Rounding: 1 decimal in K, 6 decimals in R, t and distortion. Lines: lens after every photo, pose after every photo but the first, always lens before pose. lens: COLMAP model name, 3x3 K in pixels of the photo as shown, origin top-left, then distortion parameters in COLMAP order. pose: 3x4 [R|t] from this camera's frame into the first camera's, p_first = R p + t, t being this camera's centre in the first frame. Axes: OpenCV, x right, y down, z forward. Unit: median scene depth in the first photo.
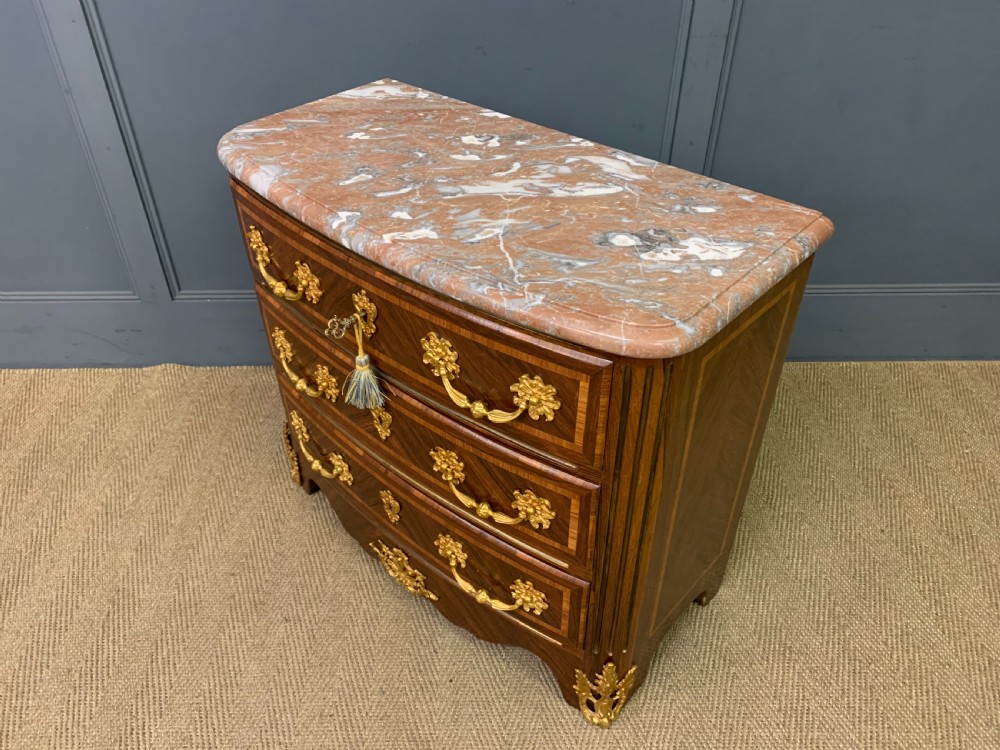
lens RADIAL K [[780.0, 0, 487.1], [0, 780.0, 382.3], [0, 0, 1]] dist [0.021047, -0.014363]
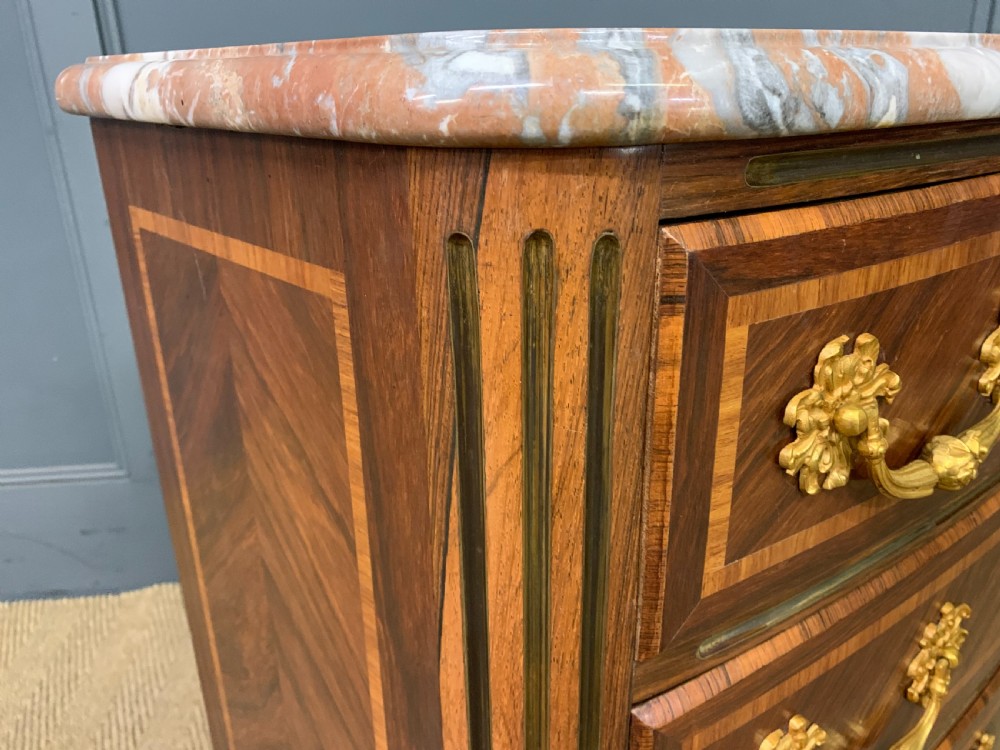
lens RADIAL K [[780.0, 0, 492.3], [0, 780.0, 370.6], [0, 0, 1]] dist [0.021047, -0.014363]
pose [[0.995985, -0.045035, 0.077363, -0.263954], [0.066640, 0.950054, -0.304887, 0.030795], [-0.059769, 0.308818, 0.949241, 0.481729]]
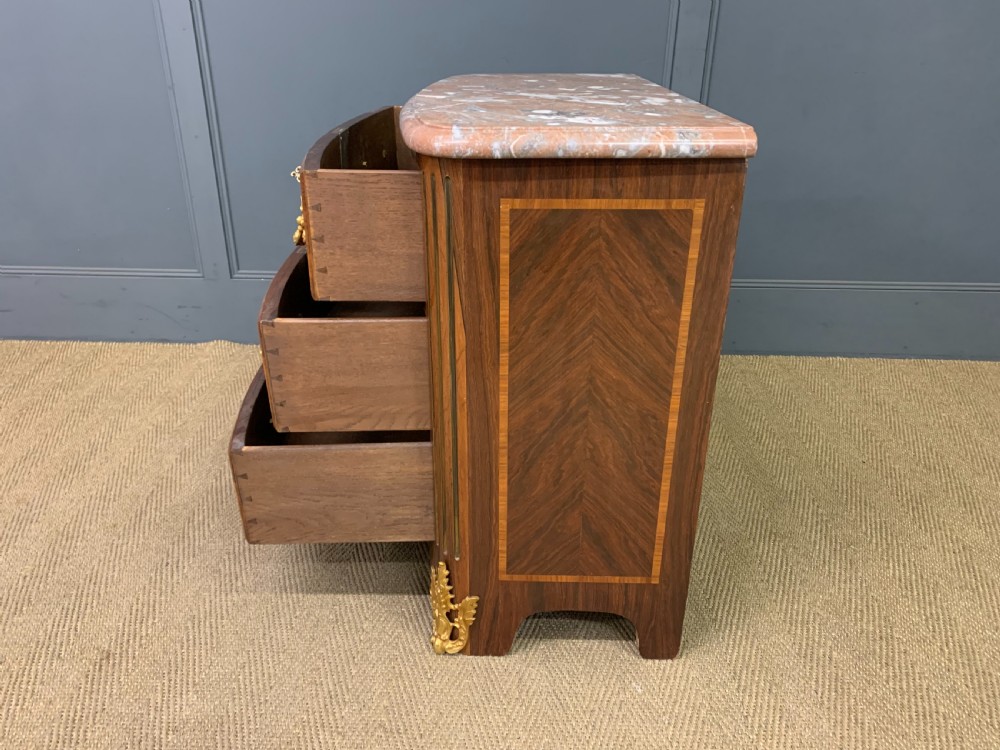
lens RADIAL K [[780.0, 0, 483.9], [0, 780.0, 379.9], [0, 0, 1]] dist [0.021047, -0.014363]
pose [[0.998887, 0.030018, -0.036389, 0.019690], [-0.037256, 0.975184, -0.218239, 0.364715], [0.028935, 0.219352, 0.975217, -0.099681]]
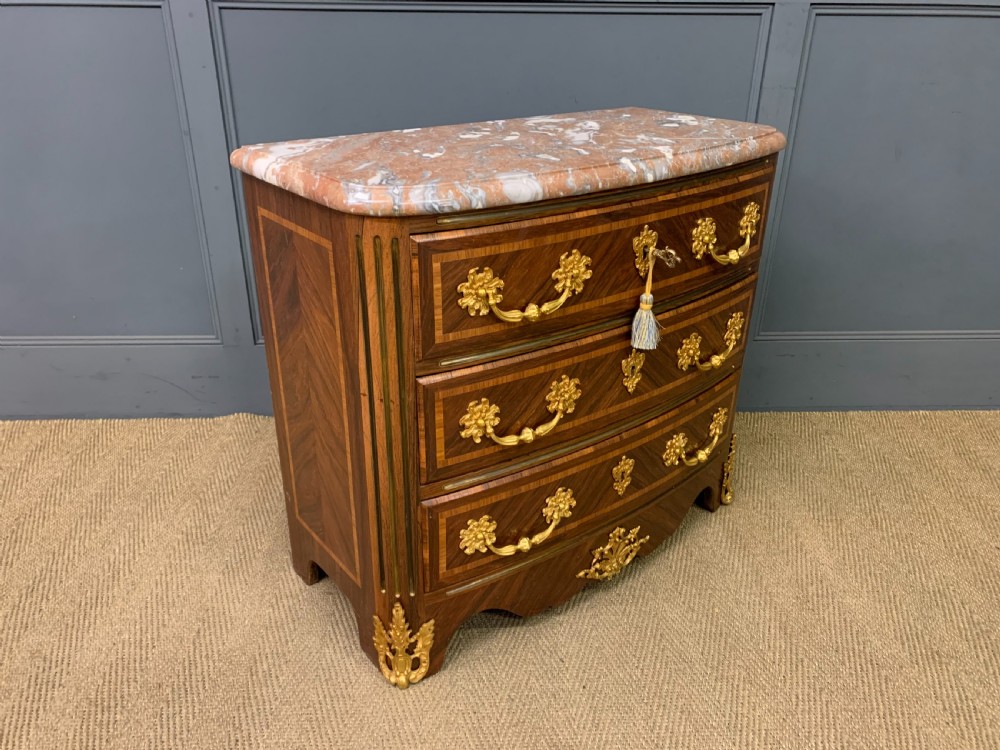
lens RADIAL K [[780.0, 0, 498.4], [0, 780.0, 370.3], [0, 0, 1]] dist [0.021047, -0.014363]
pose [[0.999355, 0.000123, 0.035905, -0.164726], [0.008038, 0.973848, -0.227060, 0.208650], [-0.034994, 0.227202, 0.973219, 0.024046]]
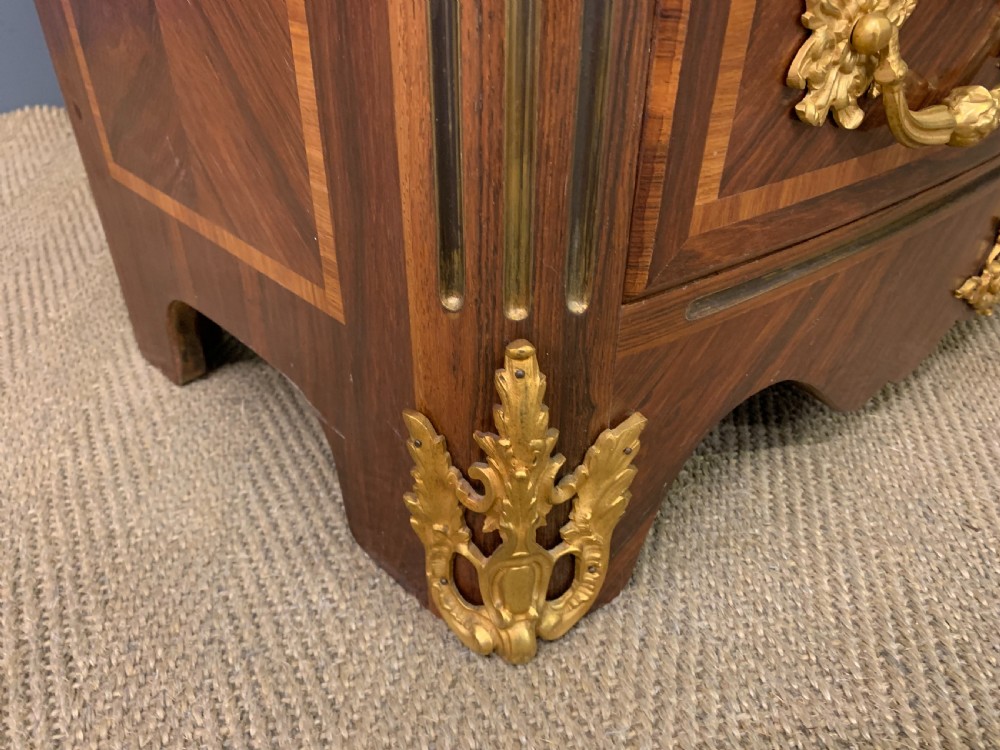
lens RADIAL K [[780.0, 0, 493.5], [0, 780.0, 373.7], [0, 0, 1]] dist [0.021047, -0.014363]
pose [[0.990544, -0.067620, 0.119375, -0.267717], [0.076109, 0.994775, -0.068045, 0.277362], [-0.114151, 0.076487, 0.990515, 0.678695]]
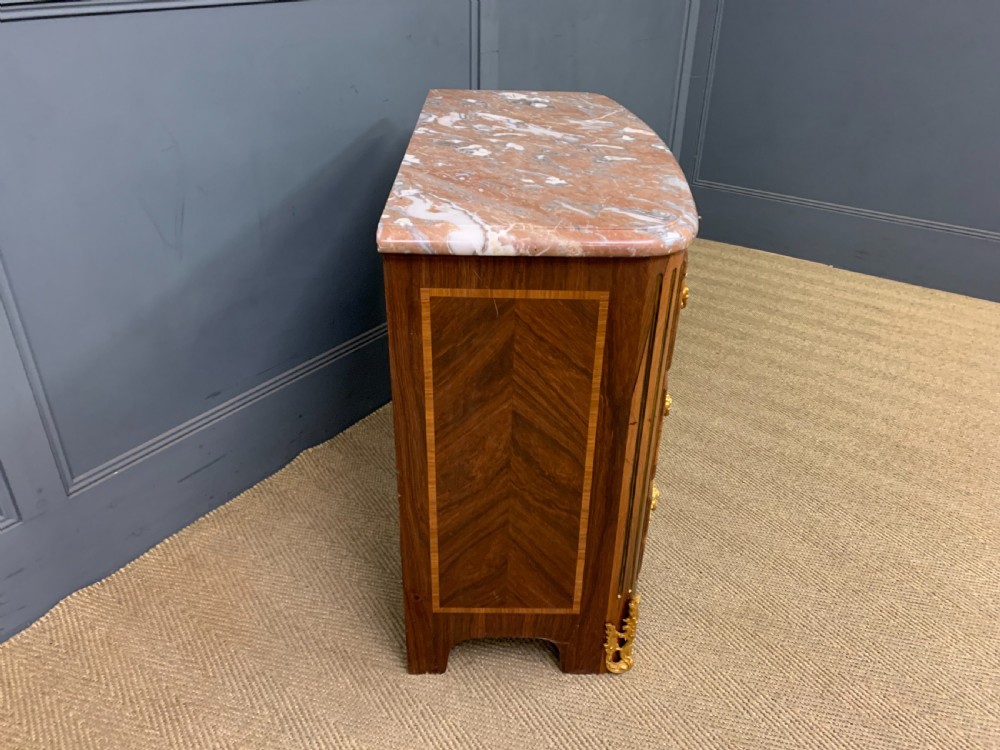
lens RADIAL K [[780.0, 0, 516.0], [0, 780.0, 361.8], [0, 0, 1]] dist [0.021047, -0.014363]
pose [[0.582547, -0.382720, 0.717053, -0.825566], [0.483680, 0.872229, 0.072593, -0.088127], [-0.653217, 0.304536, 0.693229, 0.273940]]
